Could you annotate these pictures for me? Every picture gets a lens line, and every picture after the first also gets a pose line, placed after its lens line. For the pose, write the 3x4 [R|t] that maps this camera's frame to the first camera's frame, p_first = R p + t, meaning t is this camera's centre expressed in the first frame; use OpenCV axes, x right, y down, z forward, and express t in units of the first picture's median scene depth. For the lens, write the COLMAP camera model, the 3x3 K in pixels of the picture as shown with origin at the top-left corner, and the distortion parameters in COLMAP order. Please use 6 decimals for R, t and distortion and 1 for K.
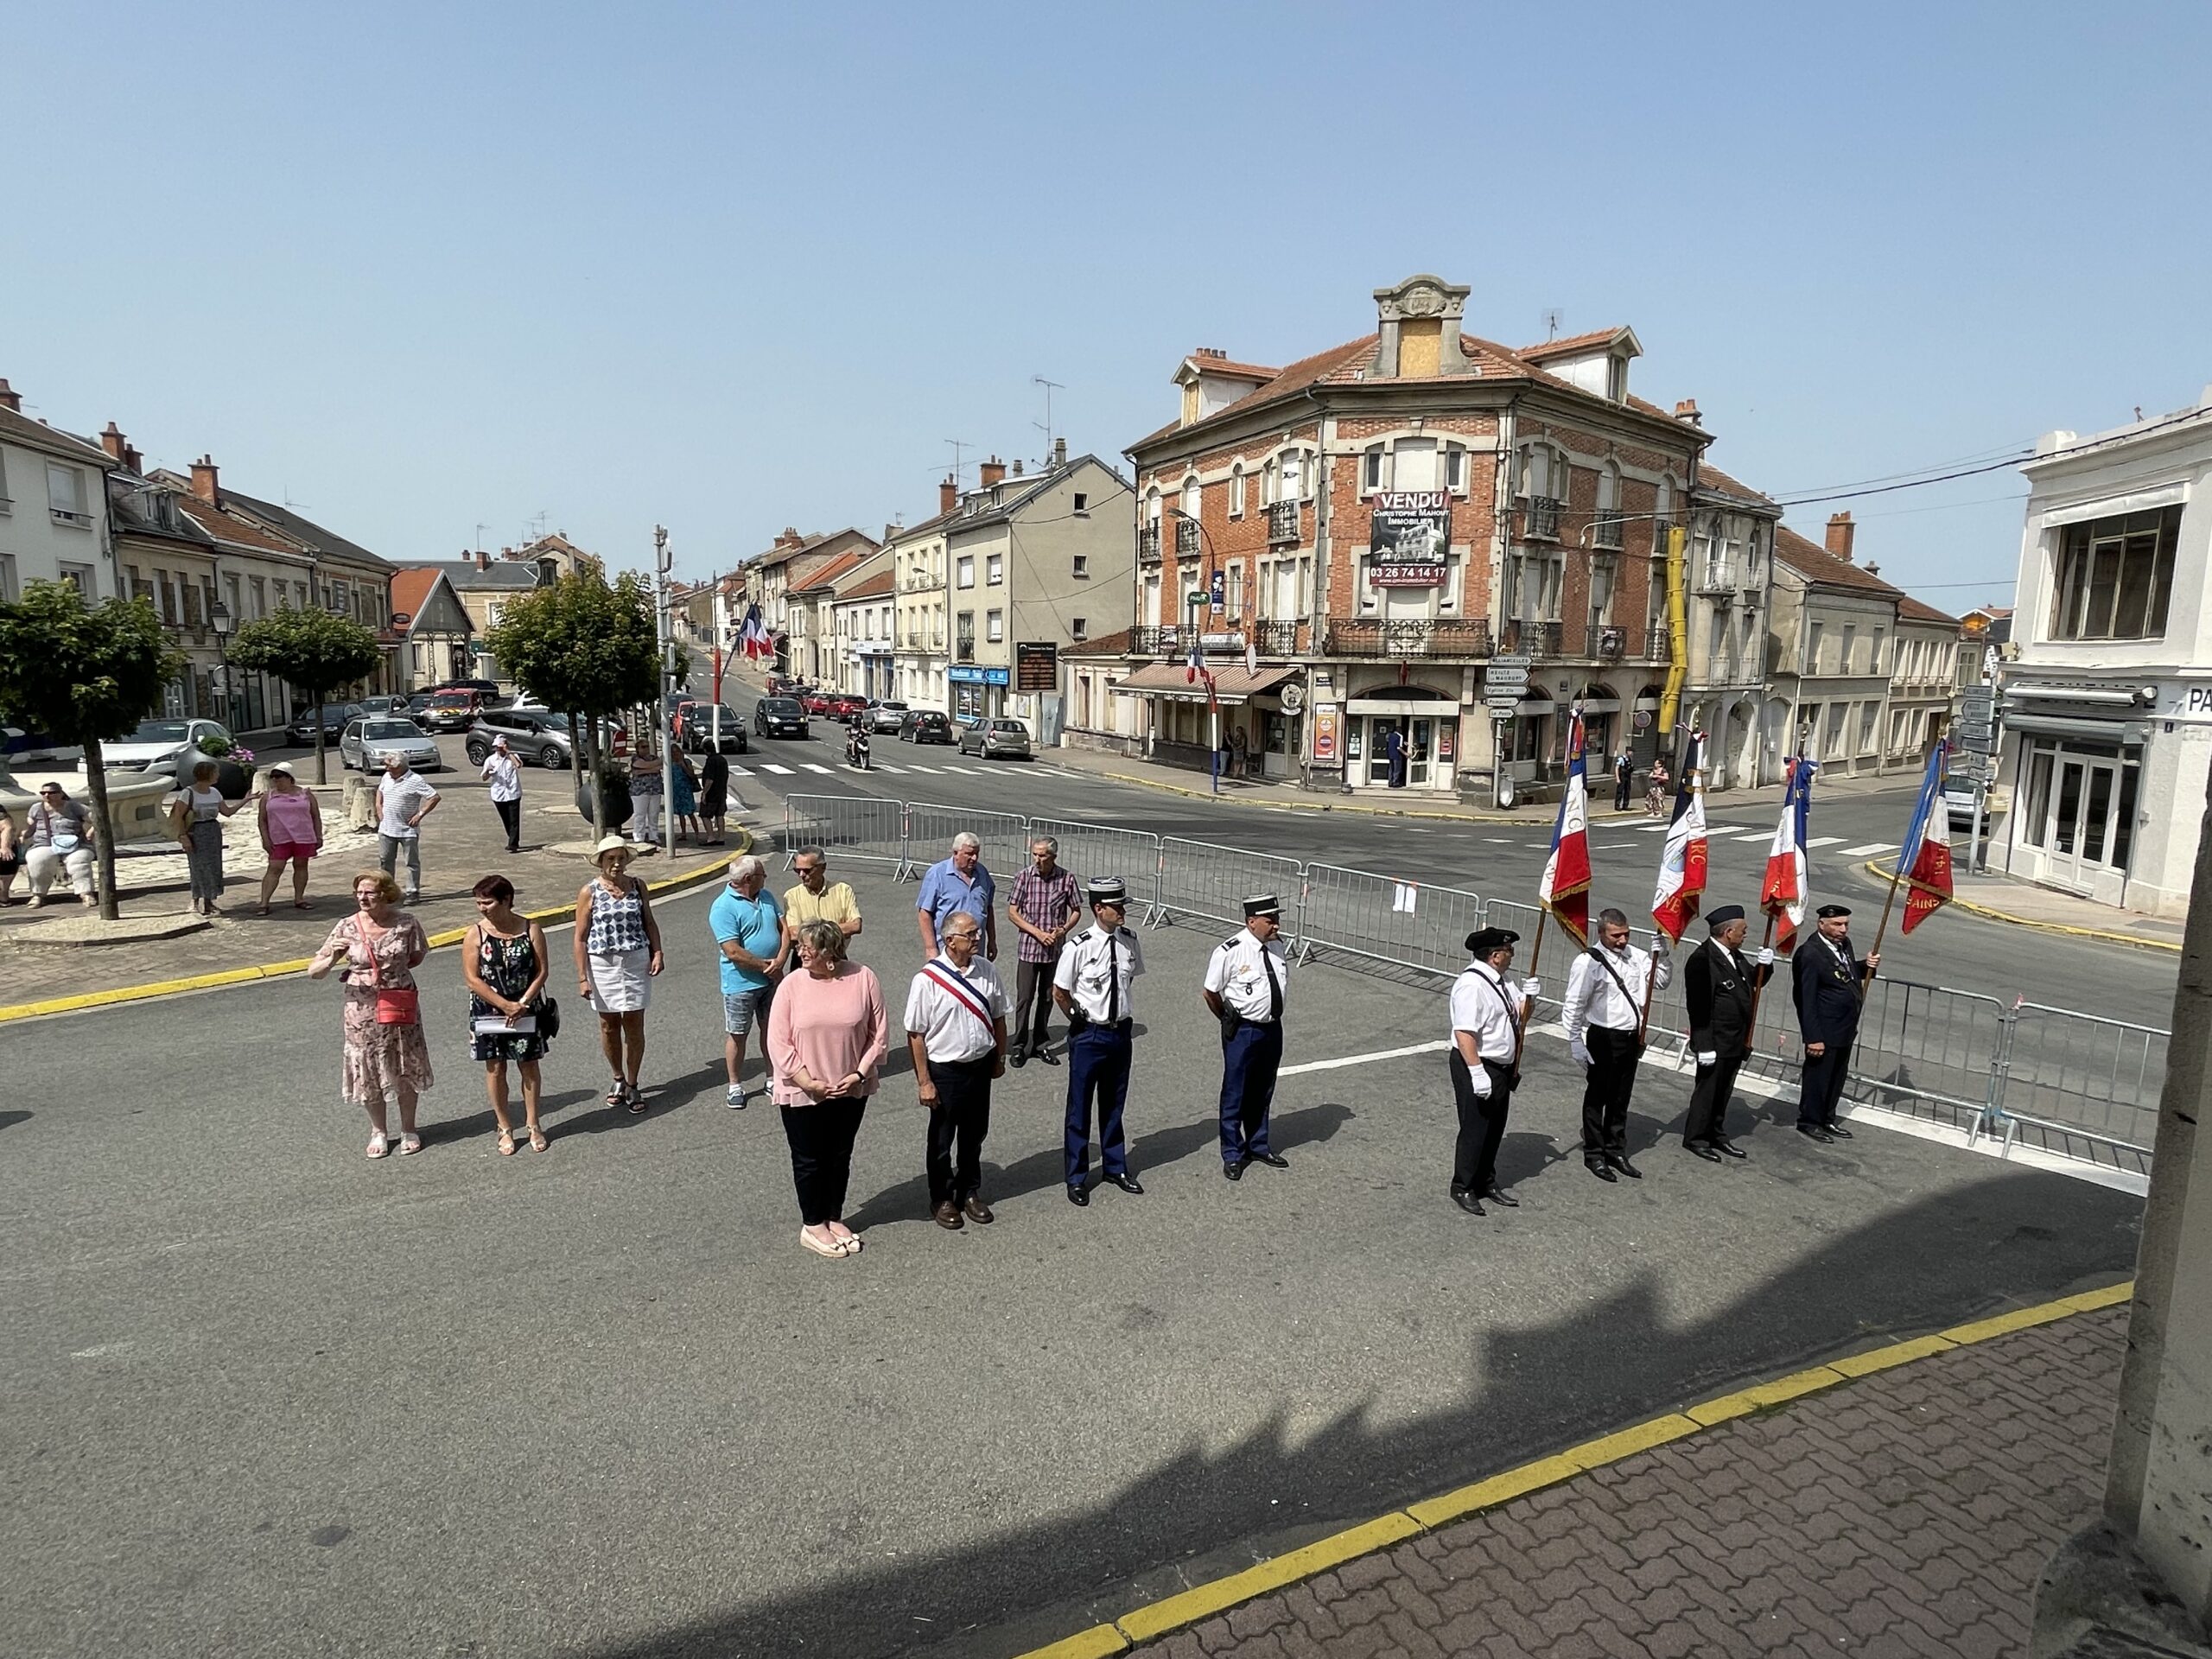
lens RADIAL K [[1181.2, 0, 1118.0], [0, 1181.2, 824.3], [0, 0, 1]] dist [-0.008757, 0.002862]
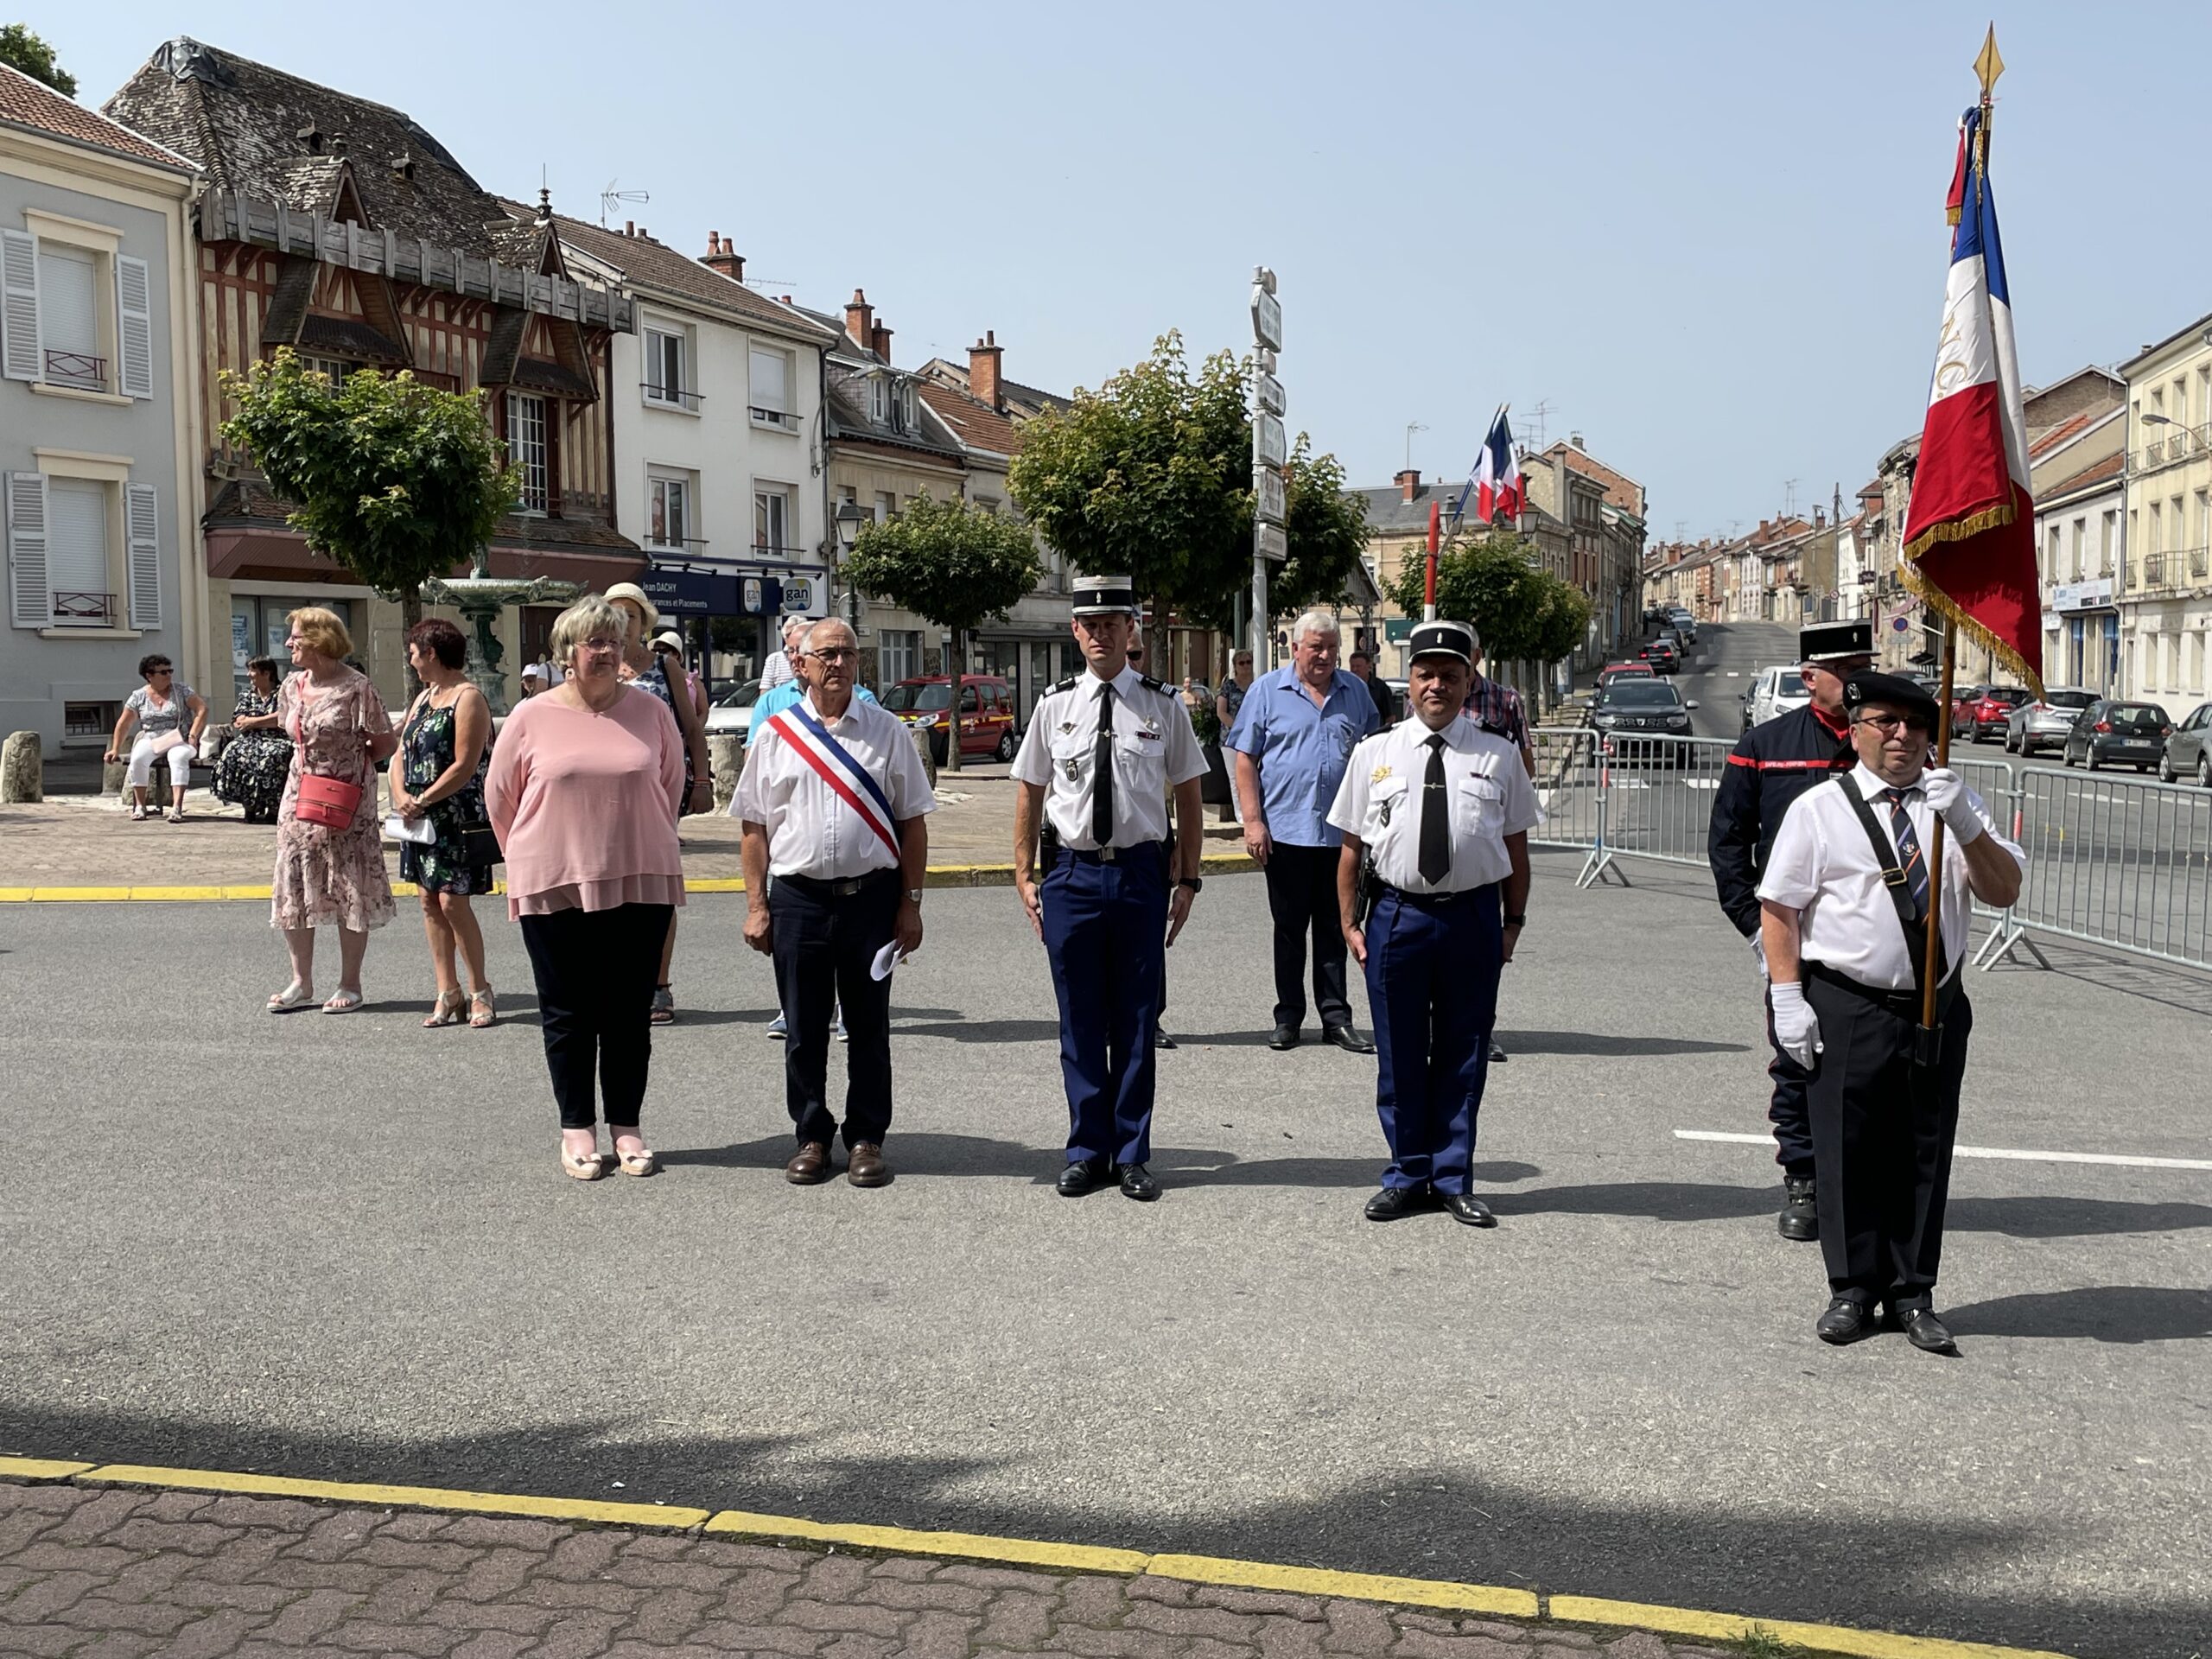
lens RADIAL K [[2312.1, 0, 1125.5], [0, 2312.1, 803.6], [0, 0, 1]] dist [0.052417, 0.000000]
pose [[0.801629, 0.017037, -0.597579, 0.113712], [-0.065541, 0.996073, -0.059524, 0.038151], [0.594218, 0.086882, 0.799598, 0.032574]]
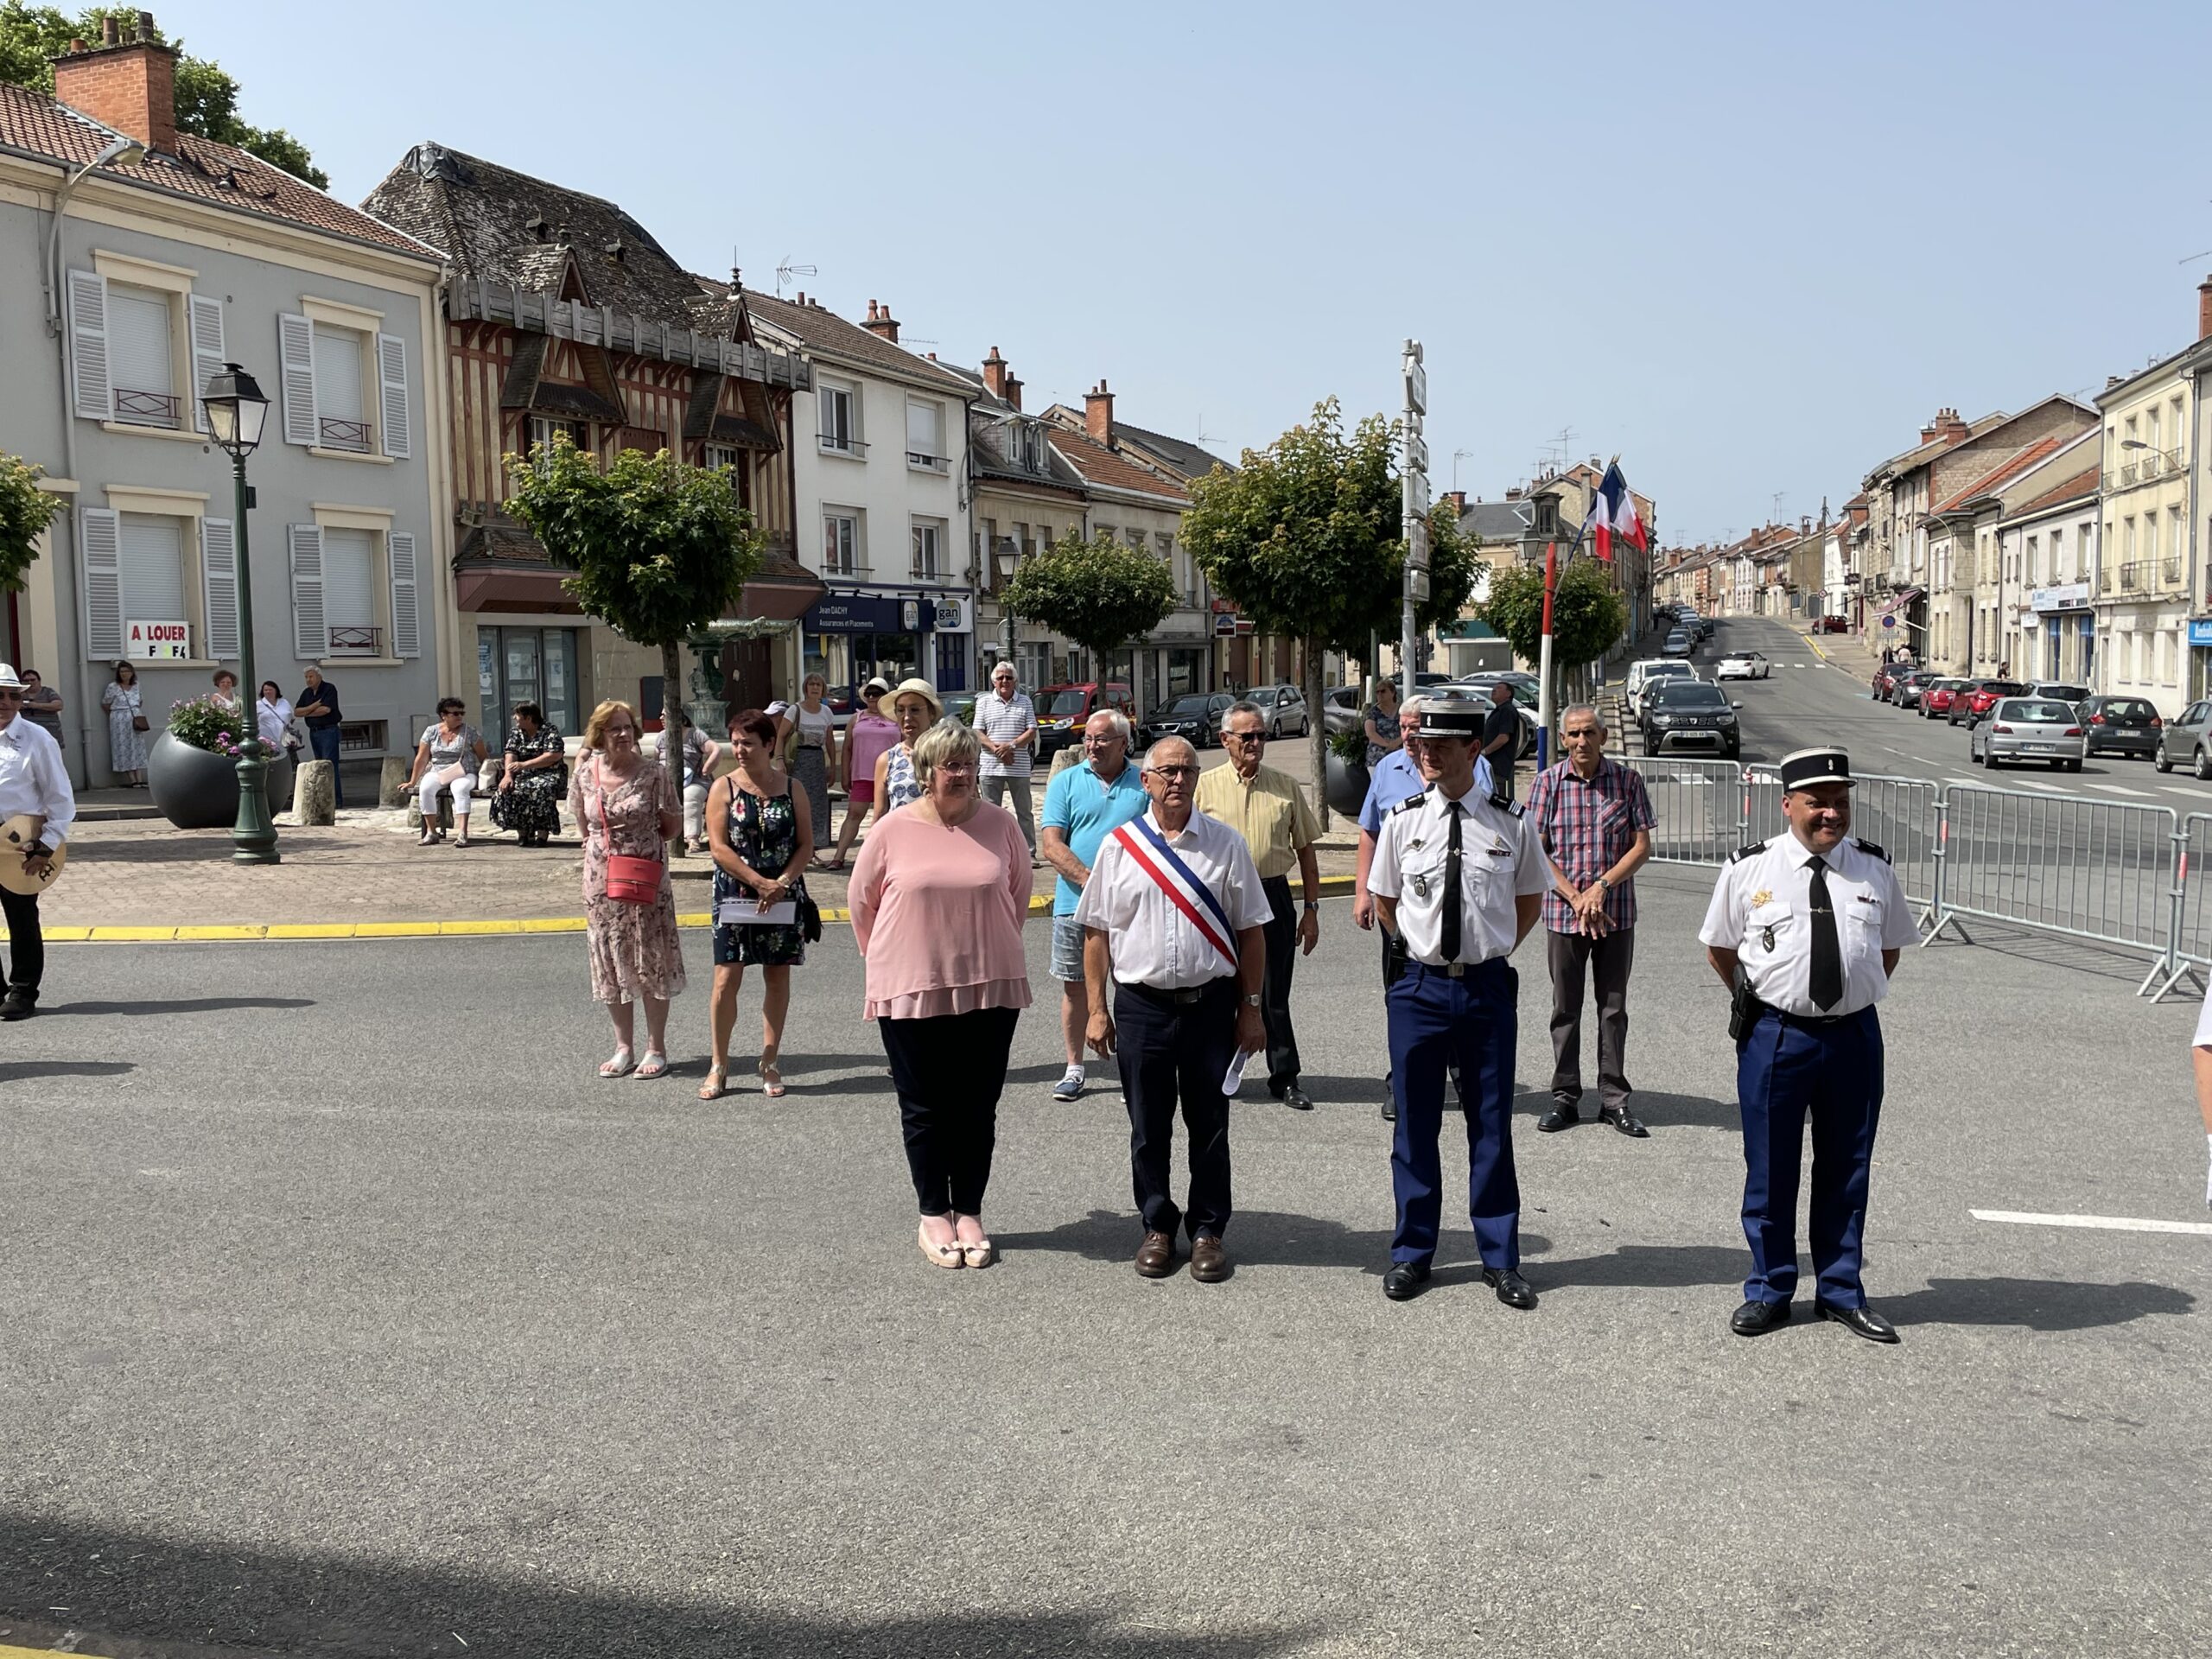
lens RADIAL K [[1964.3, 0, 1135.6], [0, 1964.3, 797.4], [0, 0, 1]] dist [0.087637, -0.114202]
pose [[0.781837, 0.018883, -0.623196, 0.081138], [-0.060753, 0.997092, -0.046007, 0.026051], [0.620515, 0.073831, 0.780711, 0.036267]]
